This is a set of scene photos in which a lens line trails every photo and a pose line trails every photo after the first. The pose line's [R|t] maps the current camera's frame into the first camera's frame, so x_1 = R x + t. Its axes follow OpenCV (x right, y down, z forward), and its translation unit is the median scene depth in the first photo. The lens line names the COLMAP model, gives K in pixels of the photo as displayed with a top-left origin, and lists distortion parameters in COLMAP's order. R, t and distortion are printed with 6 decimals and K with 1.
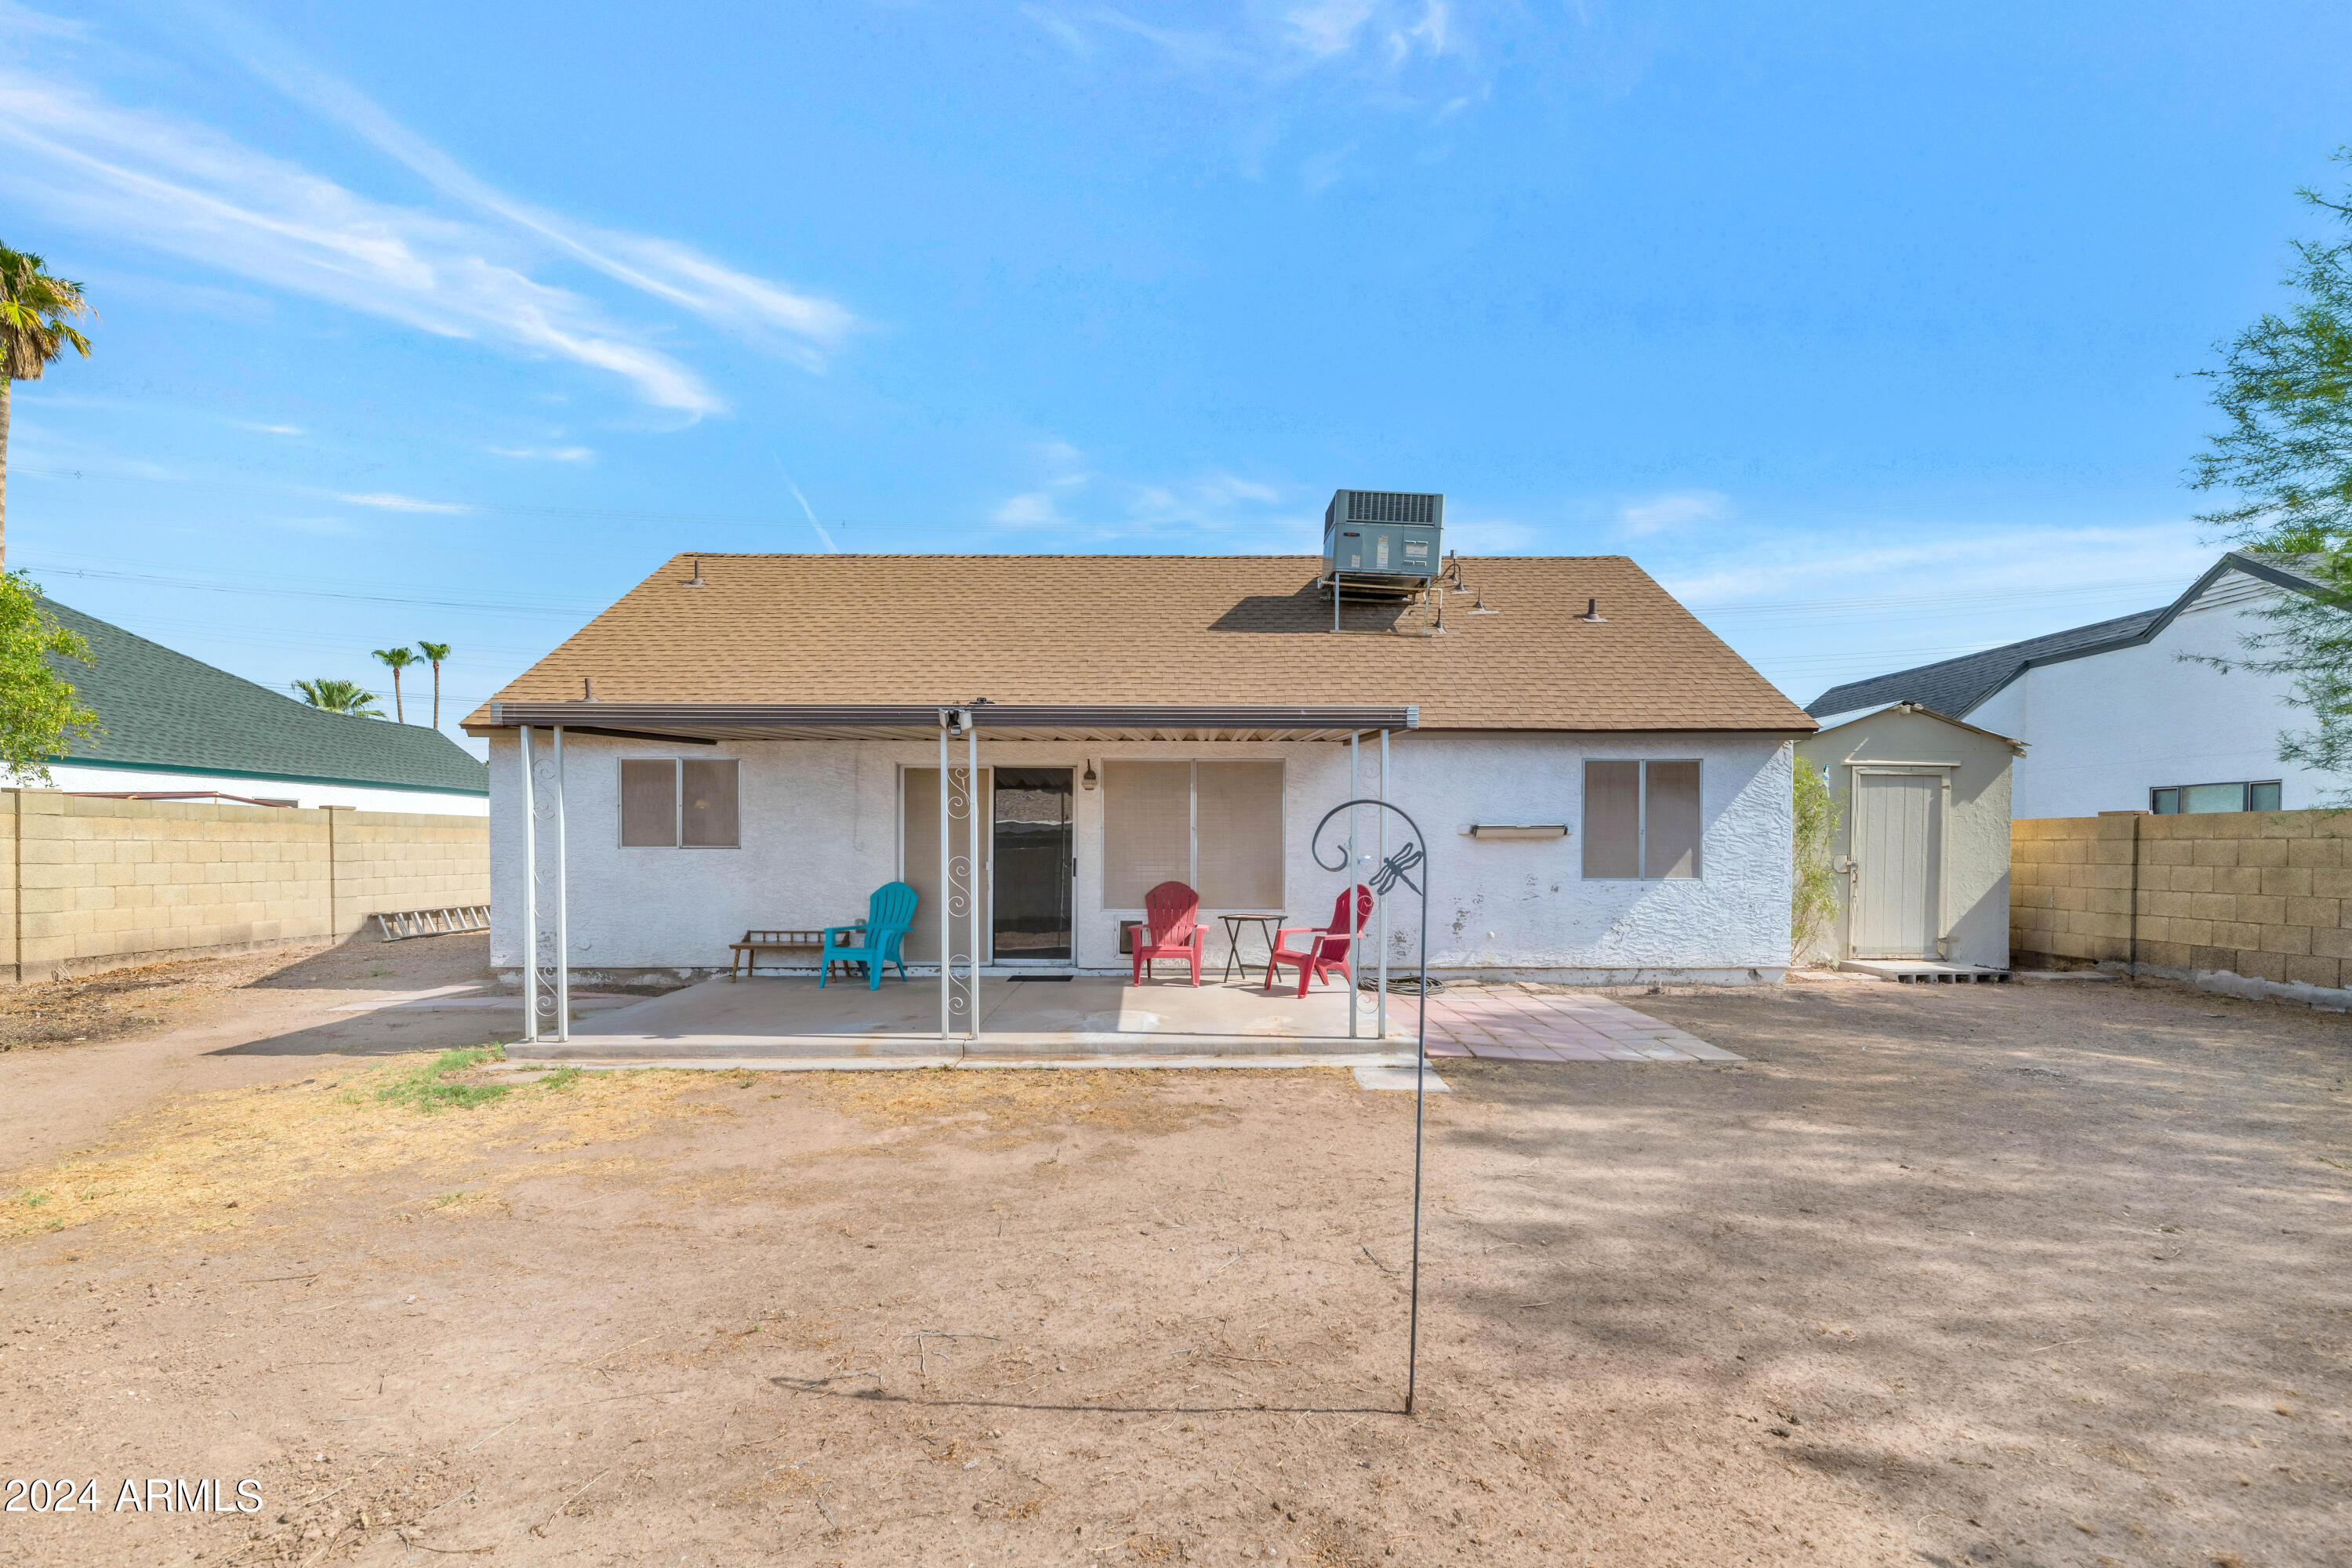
lens RADIAL K [[1001.9, 0, 1194.6], [0, 1001.9, 845.6], [0, 0, 1]] dist [-0.000301, 0.000340]
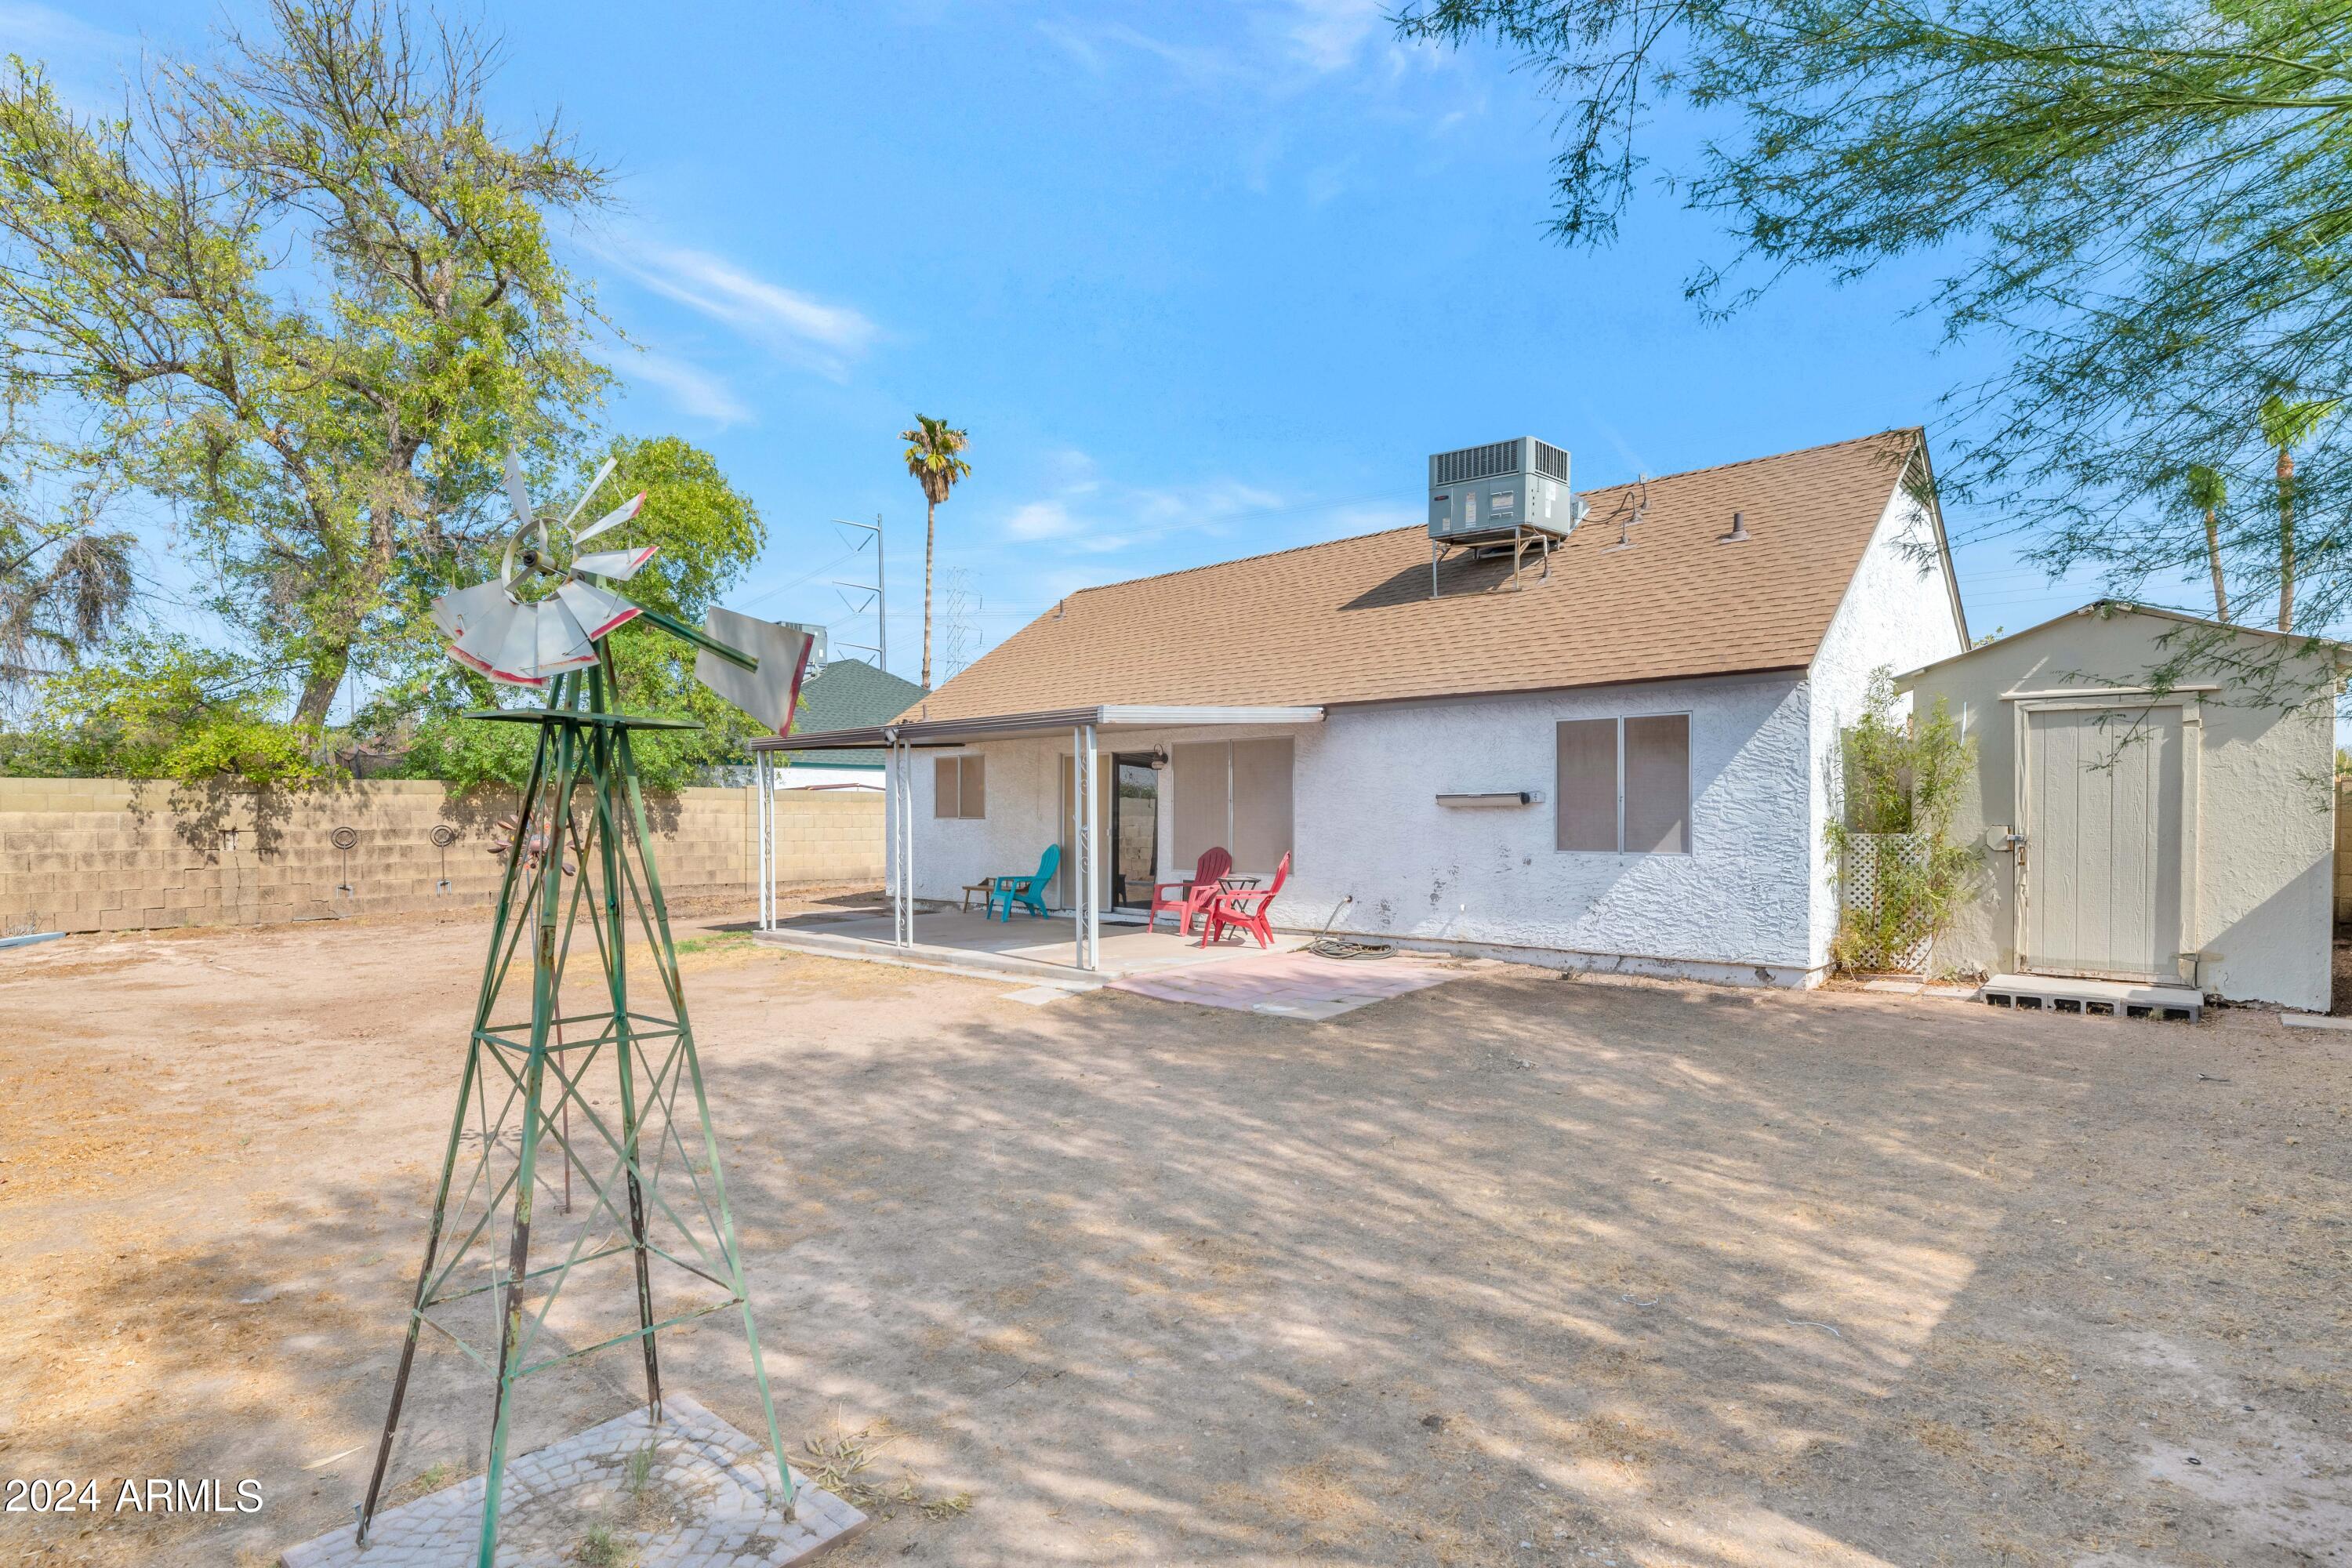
lens RADIAL K [[1142.9, 0, 1202.8], [0, 1142.9, 795.4], [0, 0, 1]] dist [0.005239, 0.000343]
pose [[0.740645, -0.015266, -0.671723, 0.849158], [0.007461, 0.999867, -0.014497, -0.005130], [0.671855, 0.005726, 0.740661, 0.013613]]
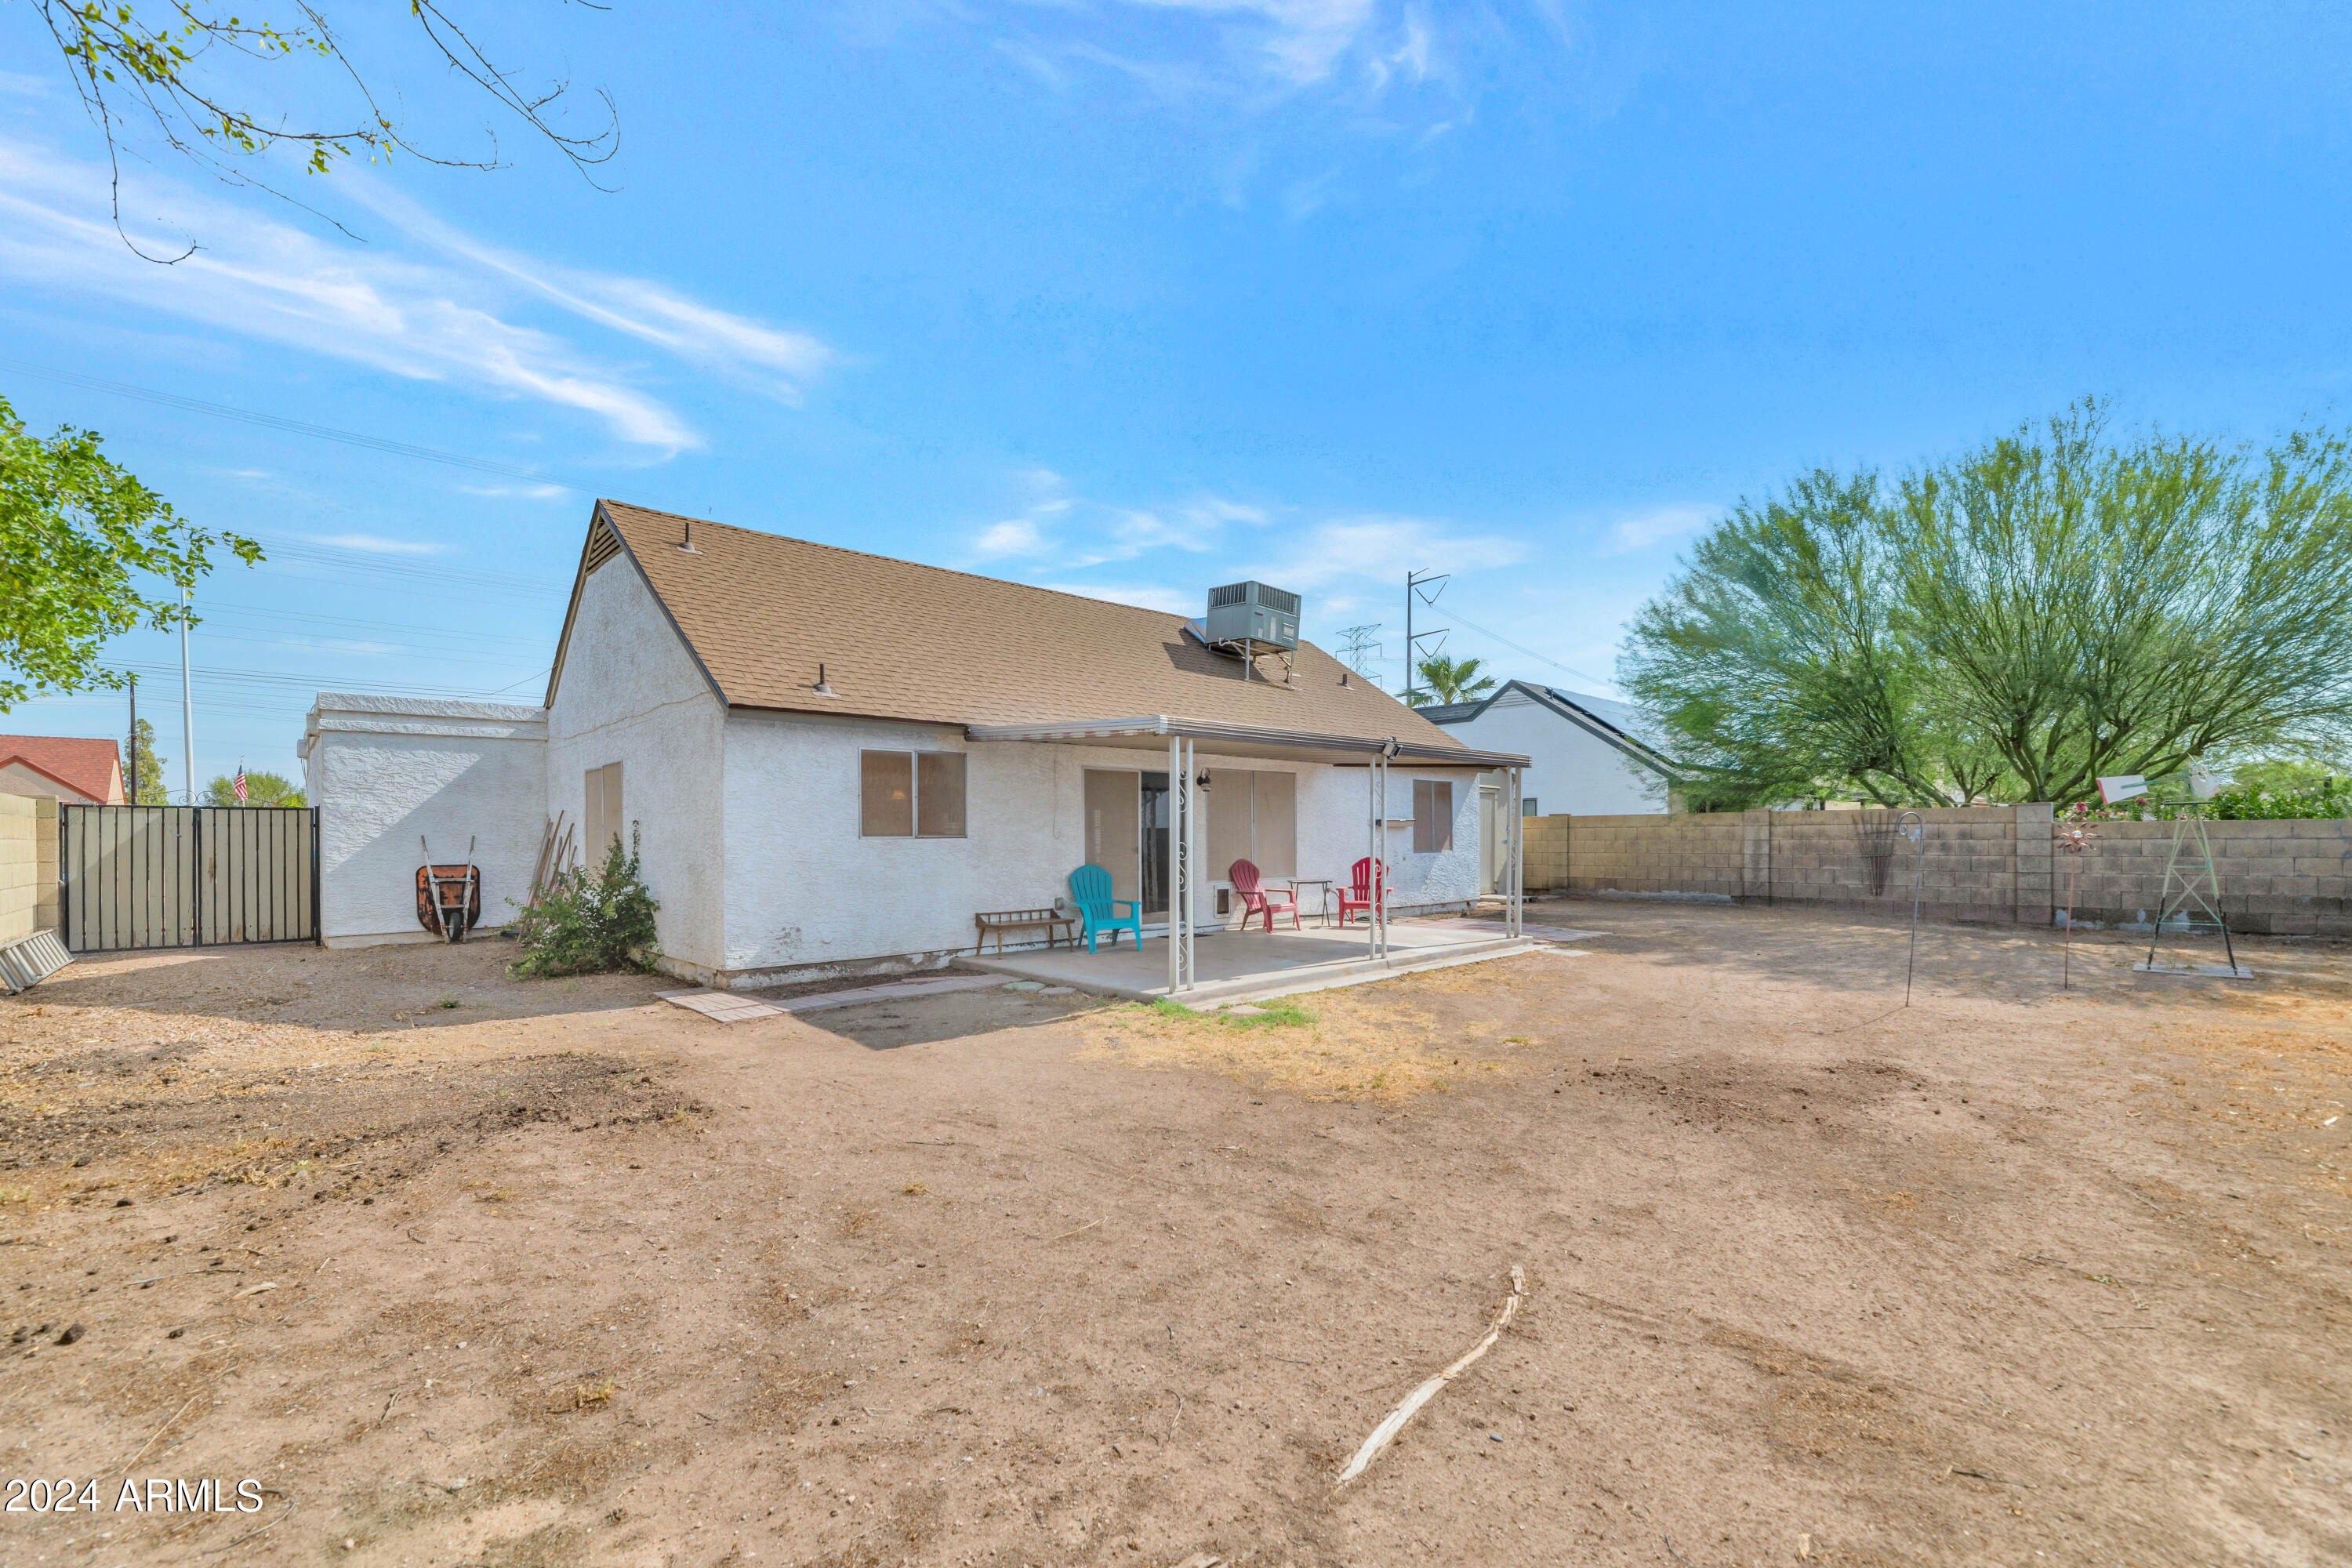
lens RADIAL K [[967.9, 0, 1179.5], [0, 967.9, 826.8], [0, 0, 1]] dist [-0.000397, 0.000204]
pose [[0.741349, -0.000234, 0.671120, -0.974636], [0.007604, 0.999939, -0.008051, 0.001198], [-0.671077, 0.011072, 0.741305, 0.073922]]
